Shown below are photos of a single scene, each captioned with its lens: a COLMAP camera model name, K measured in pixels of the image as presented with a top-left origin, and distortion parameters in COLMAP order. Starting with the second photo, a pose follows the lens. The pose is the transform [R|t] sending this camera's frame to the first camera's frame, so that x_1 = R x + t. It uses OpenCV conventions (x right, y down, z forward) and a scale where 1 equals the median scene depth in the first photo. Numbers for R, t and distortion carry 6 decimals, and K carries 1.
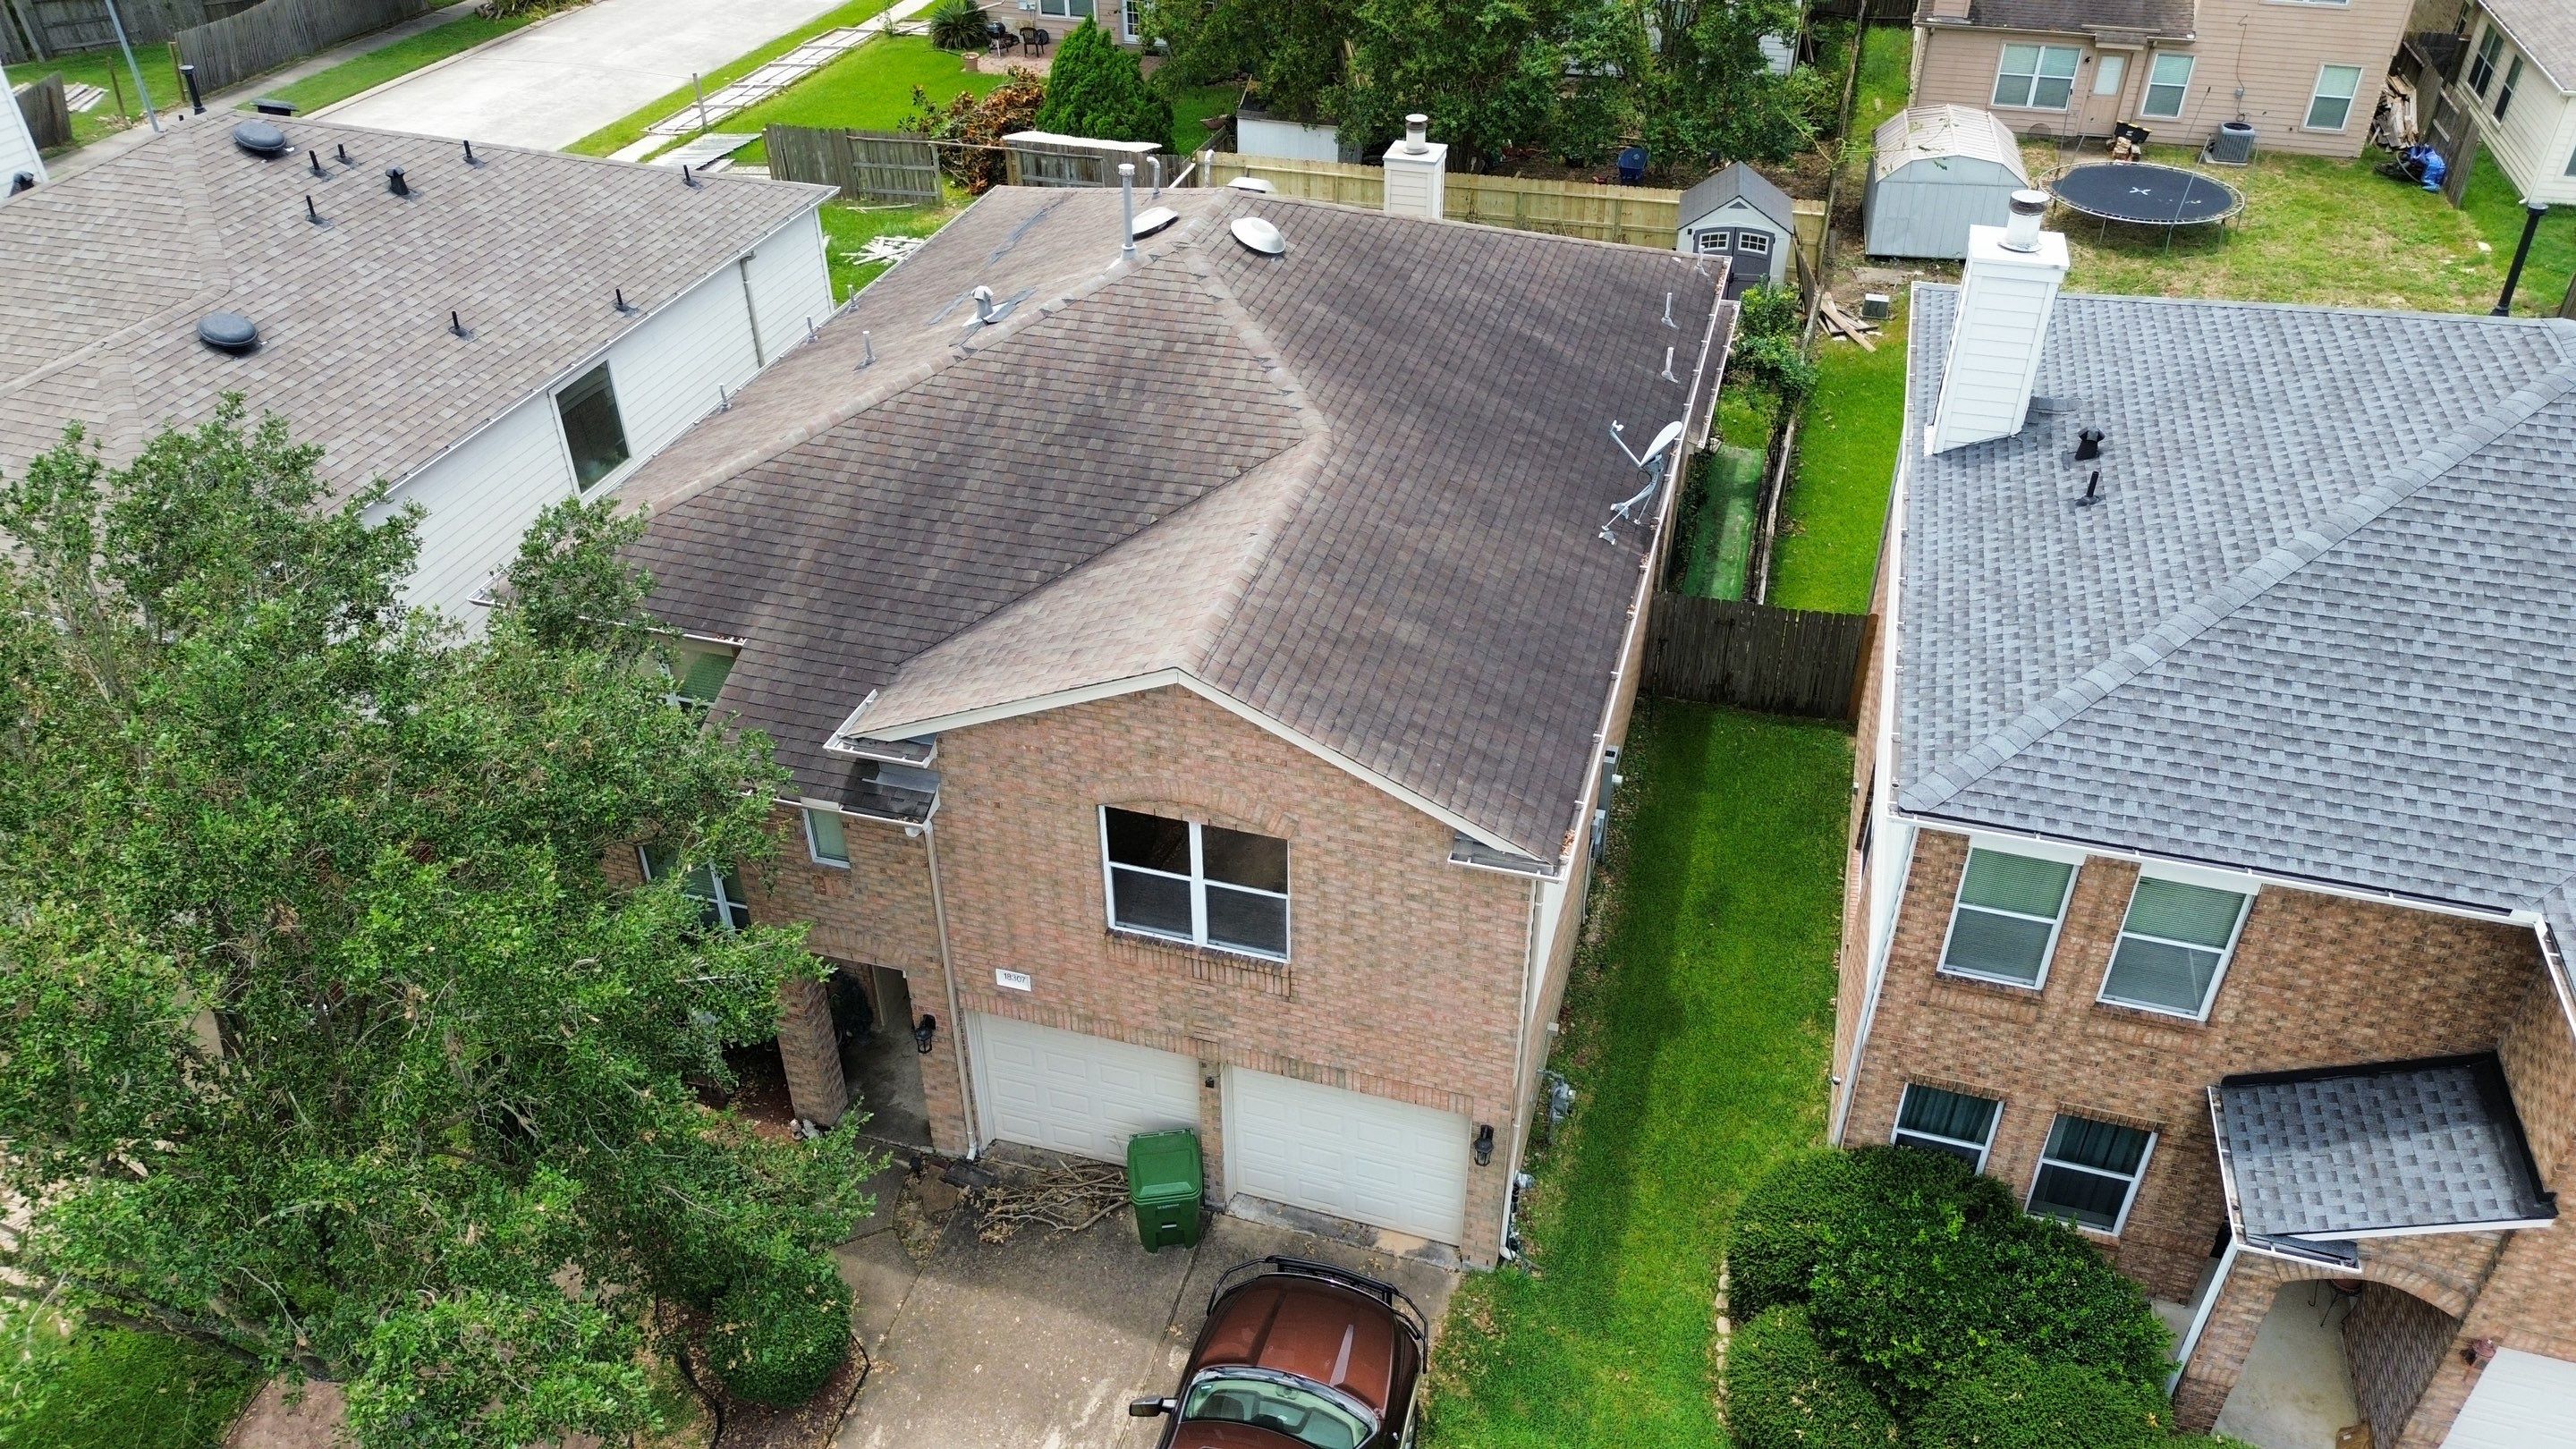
lens RADIAL K [[1799.3, 0, 1299.1], [0, 1799.3, 740.4], [0, 0, 1]] dist [0.081001, -0.087394]
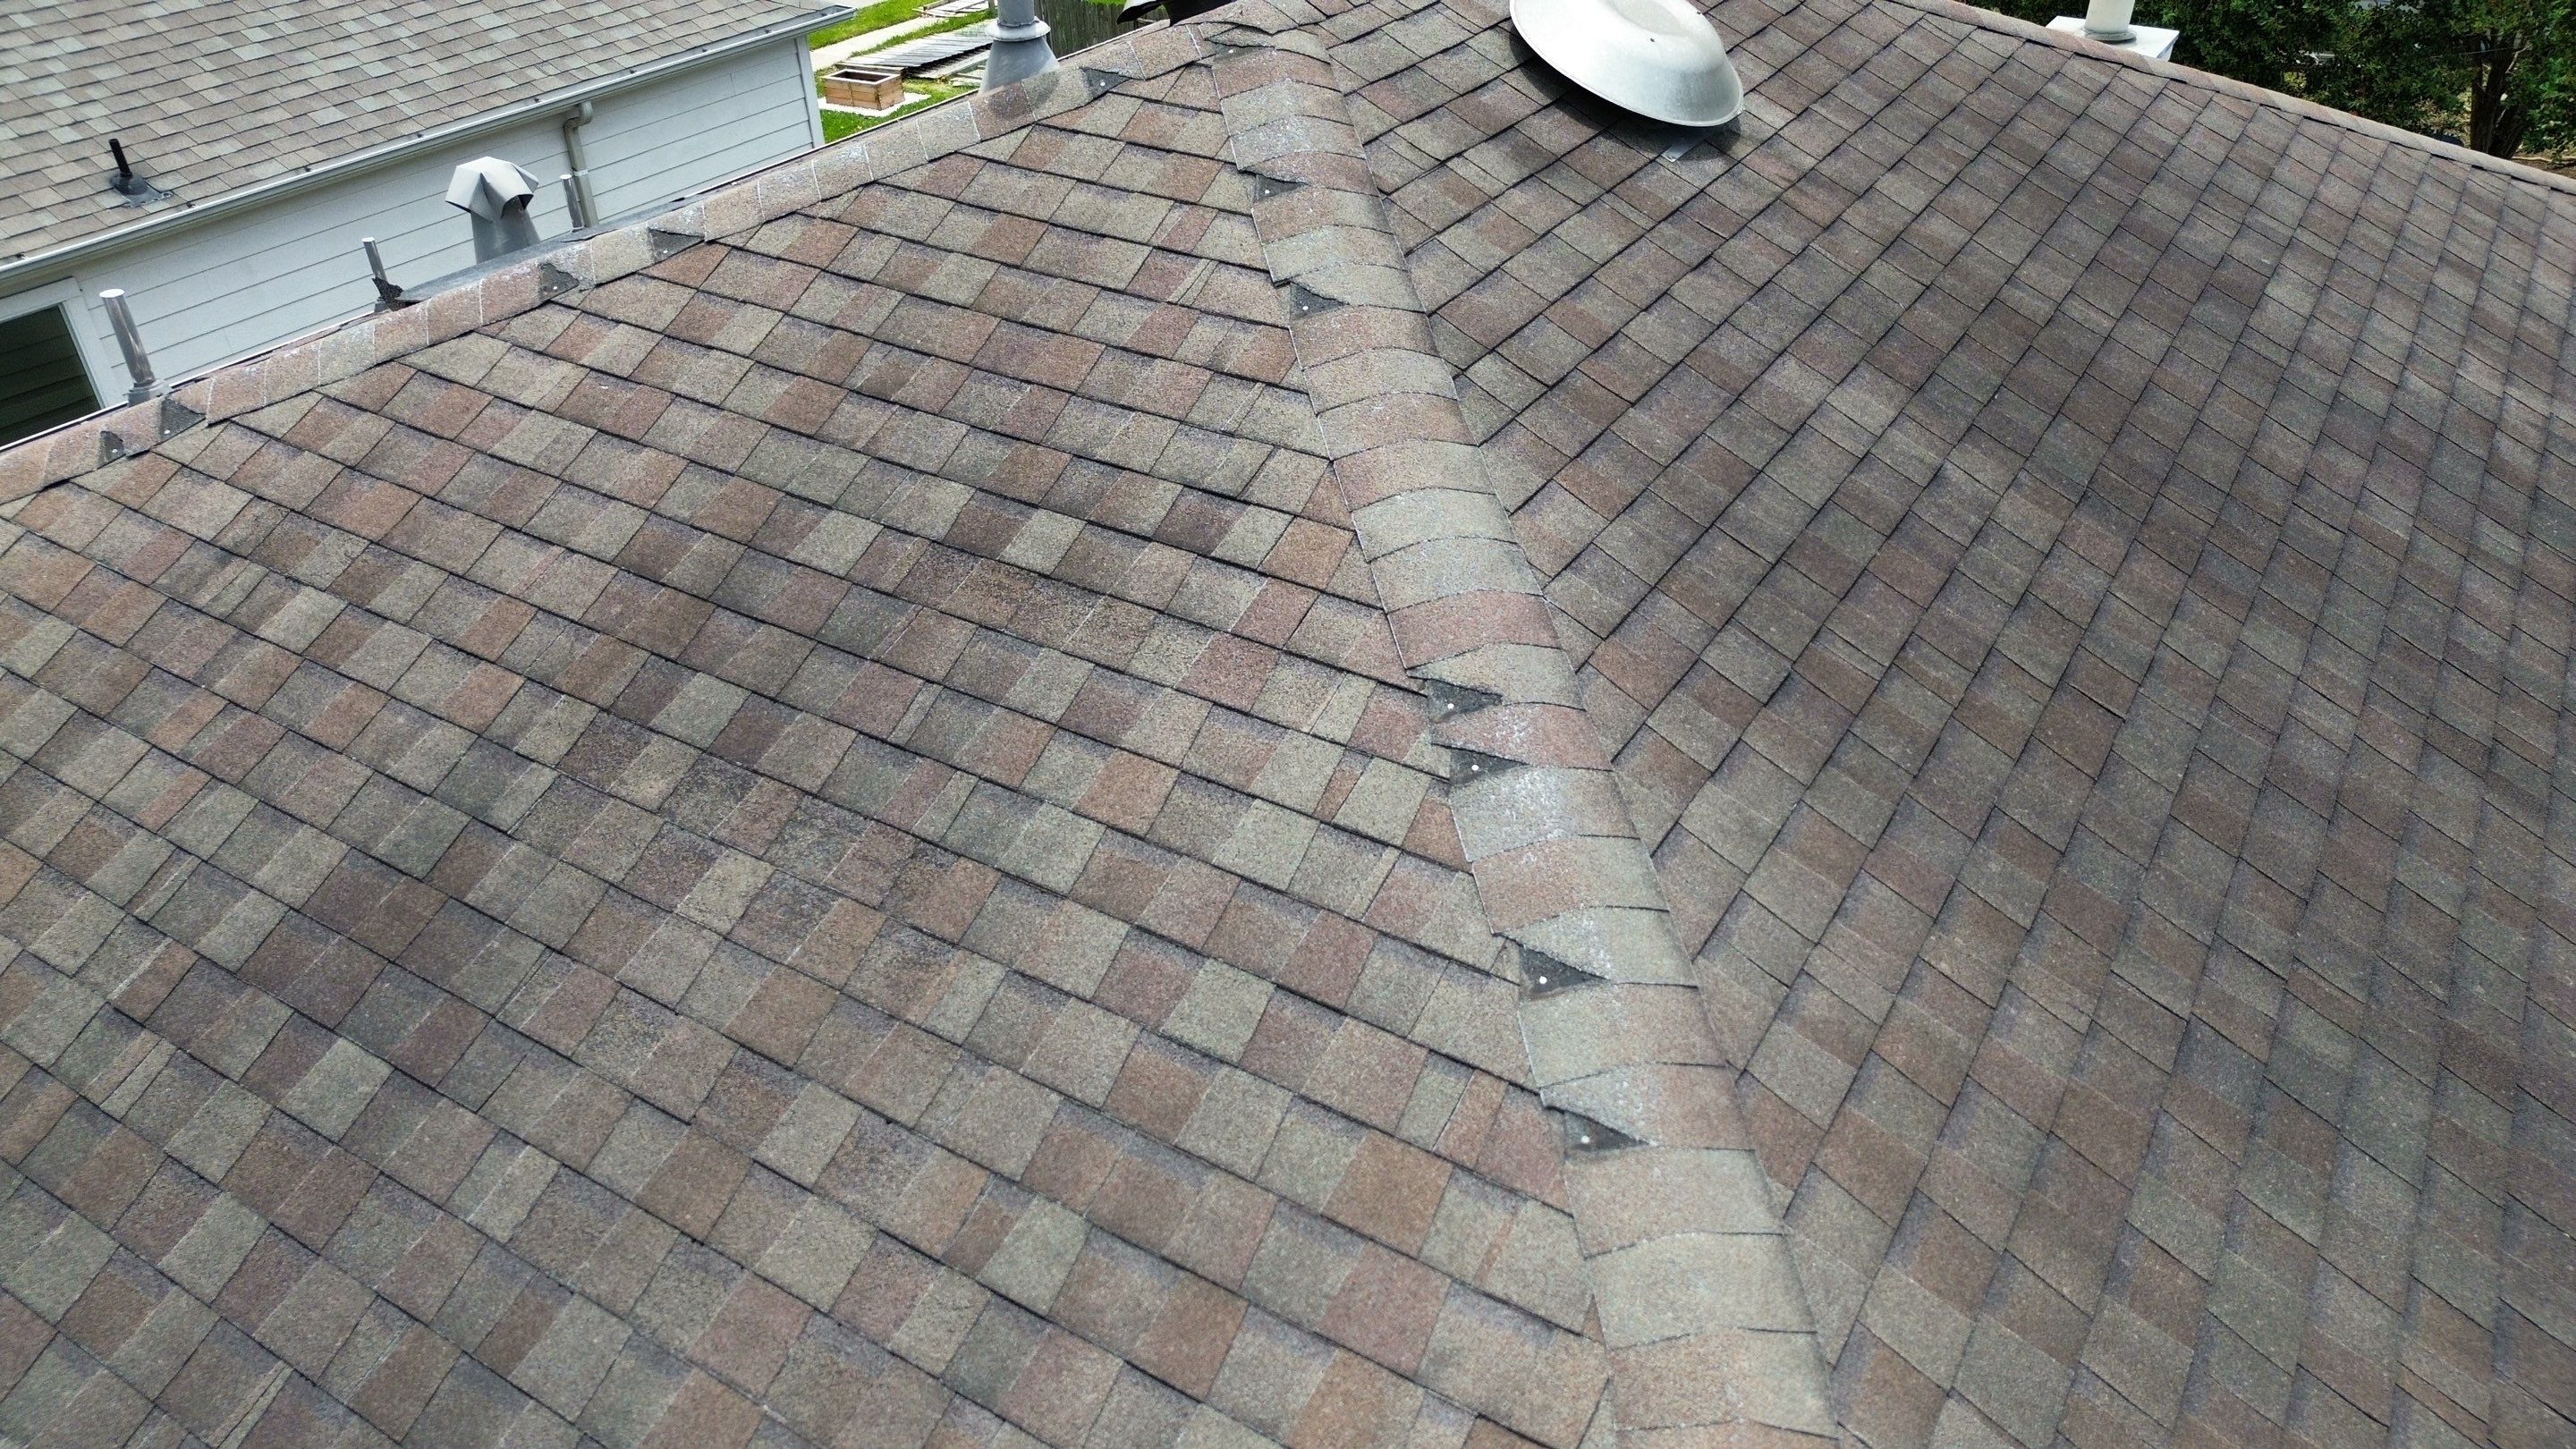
lens RADIAL K [[1874.9, 0, 1293.3], [0, 1874.9, 729.1], [0, 0, 1]] dist [0.066883, -0.050166]
pose [[0.962238, 0.154708, -0.223970, 0.004390], [-0.158624, 0.987339, 0.000516, -0.223918], [0.221214, 0.035031, 0.974596, 0.907058]]
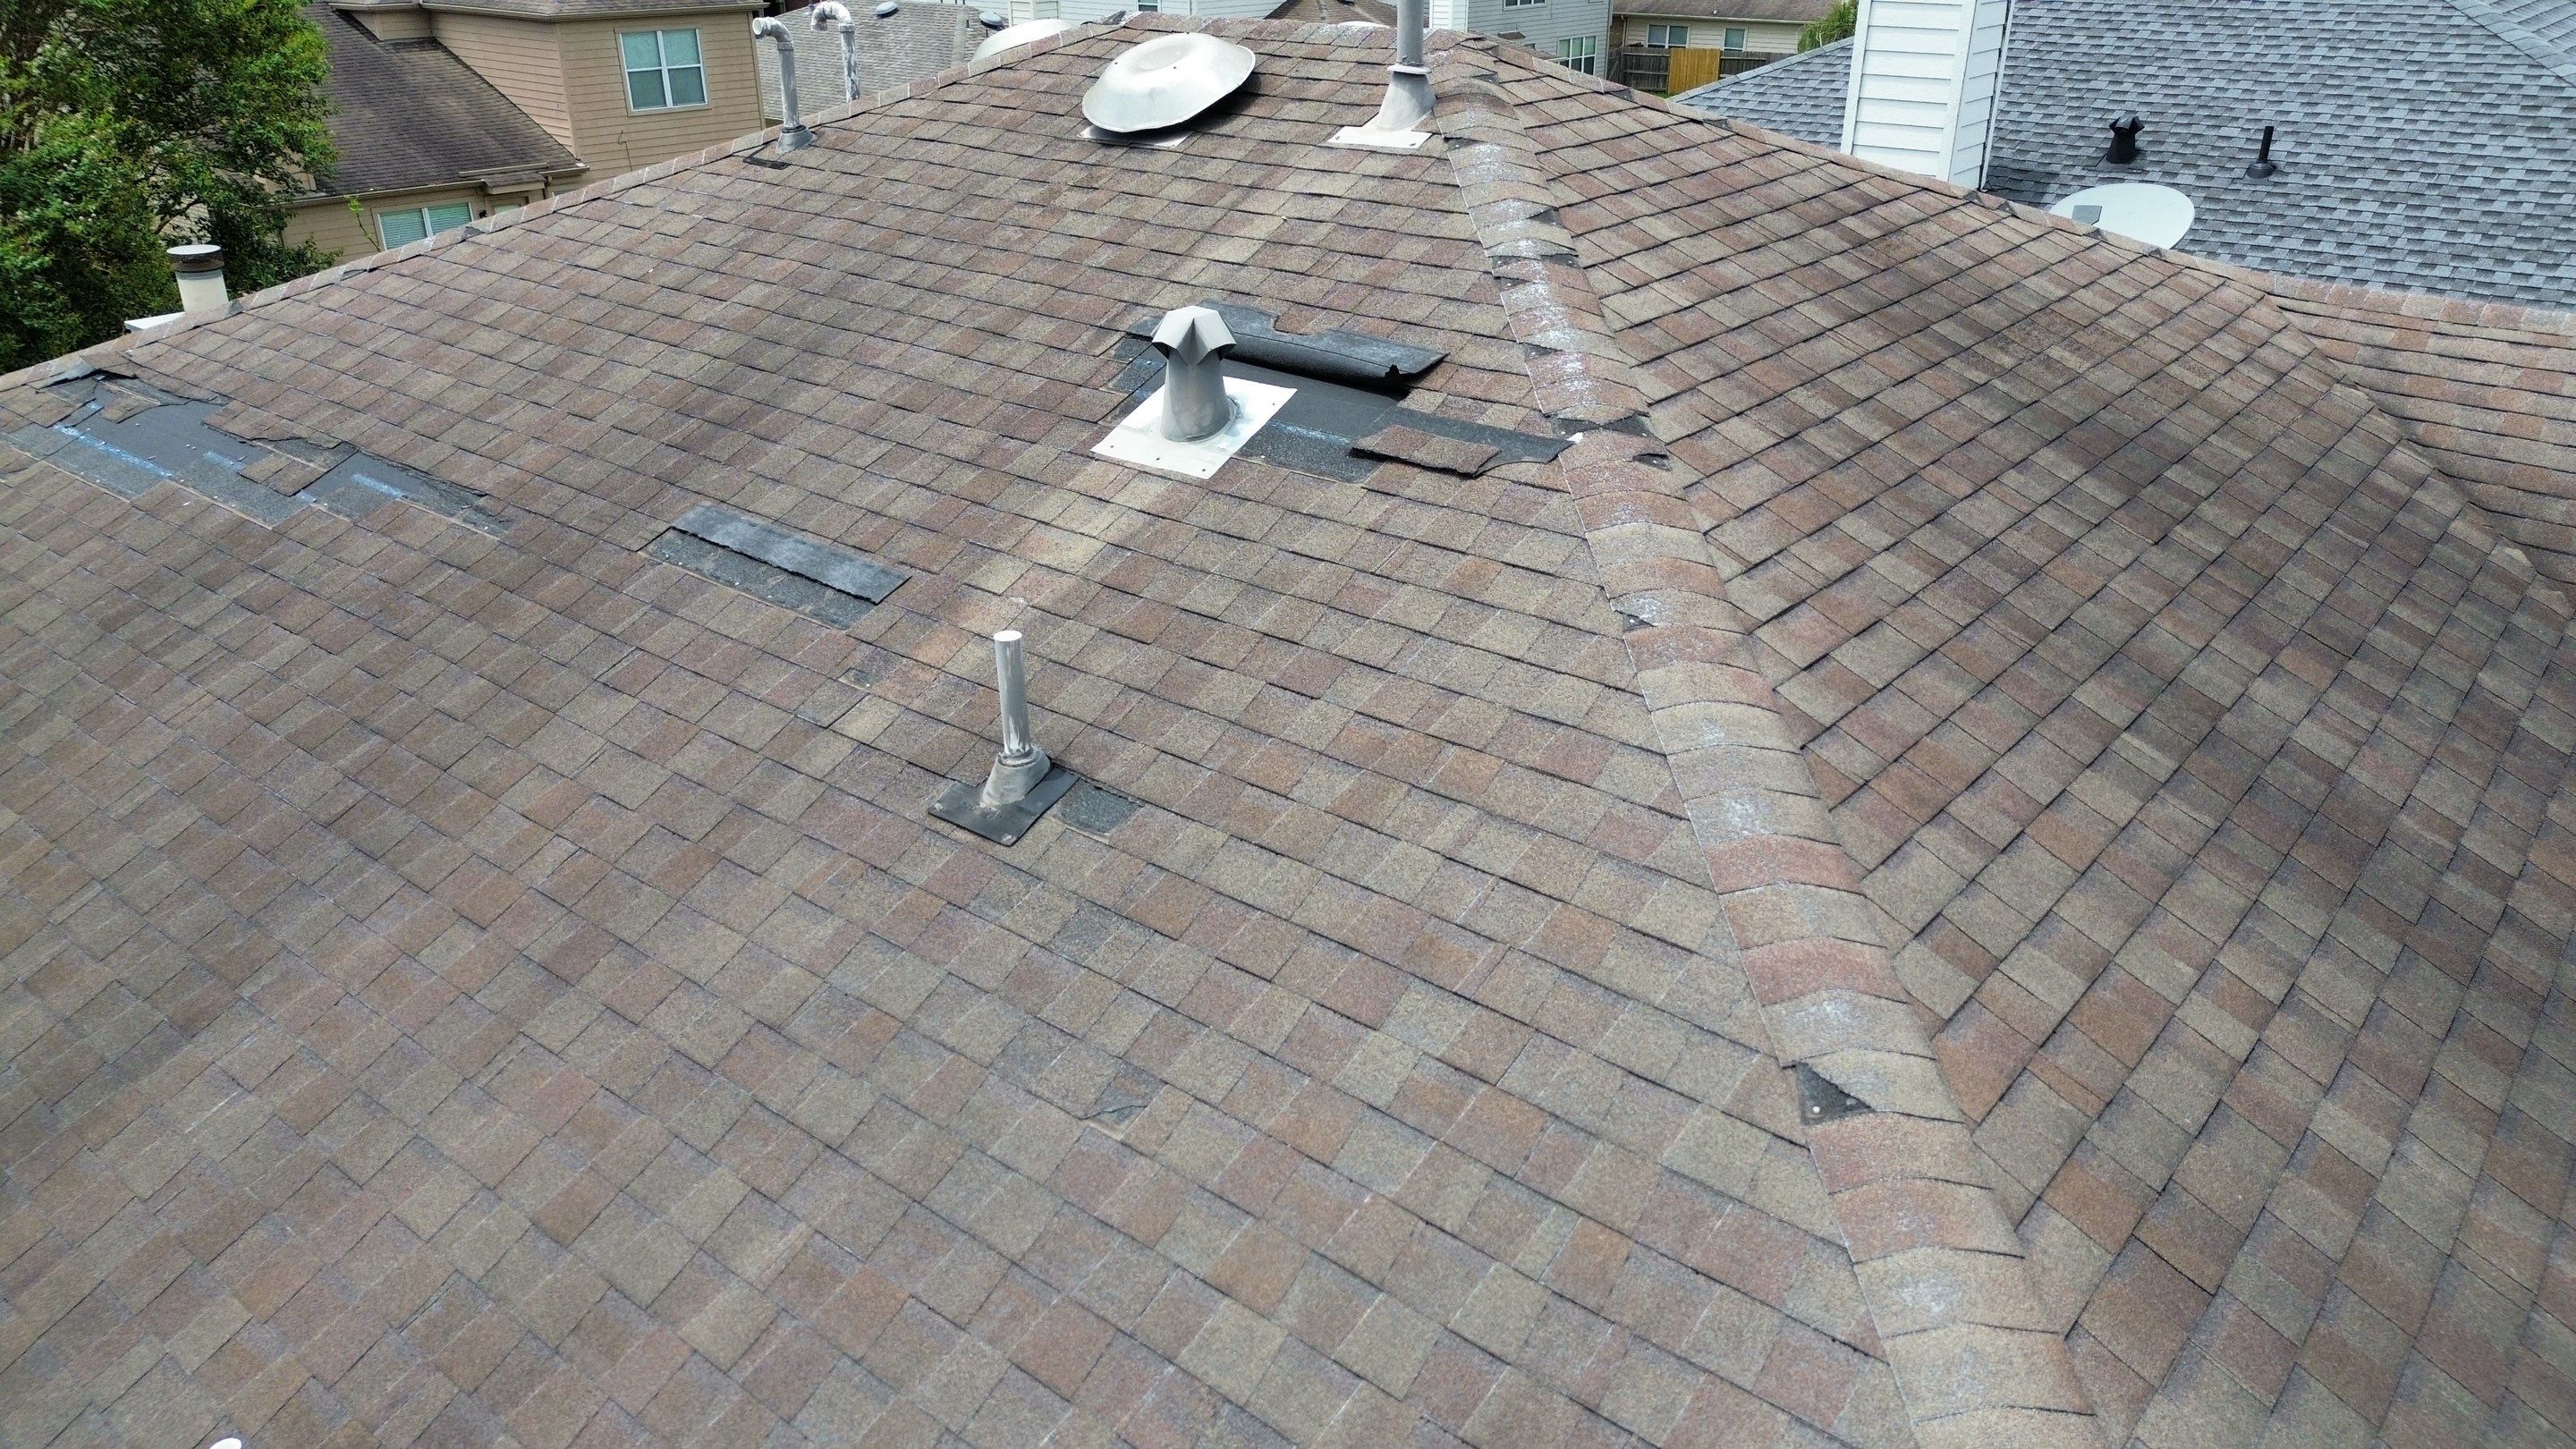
lens RADIAL K [[1874.9, 0, 1293.3], [0, 1874.9, 729.1], [0, 0, 1]] dist [0.066883, -0.050166]
pose [[0.386721, -0.384454, 0.838238, -0.484558], [0.535027, 0.833878, 0.135620, -0.269458], [-0.751128, 0.396033, 0.528171, 1.027582]]
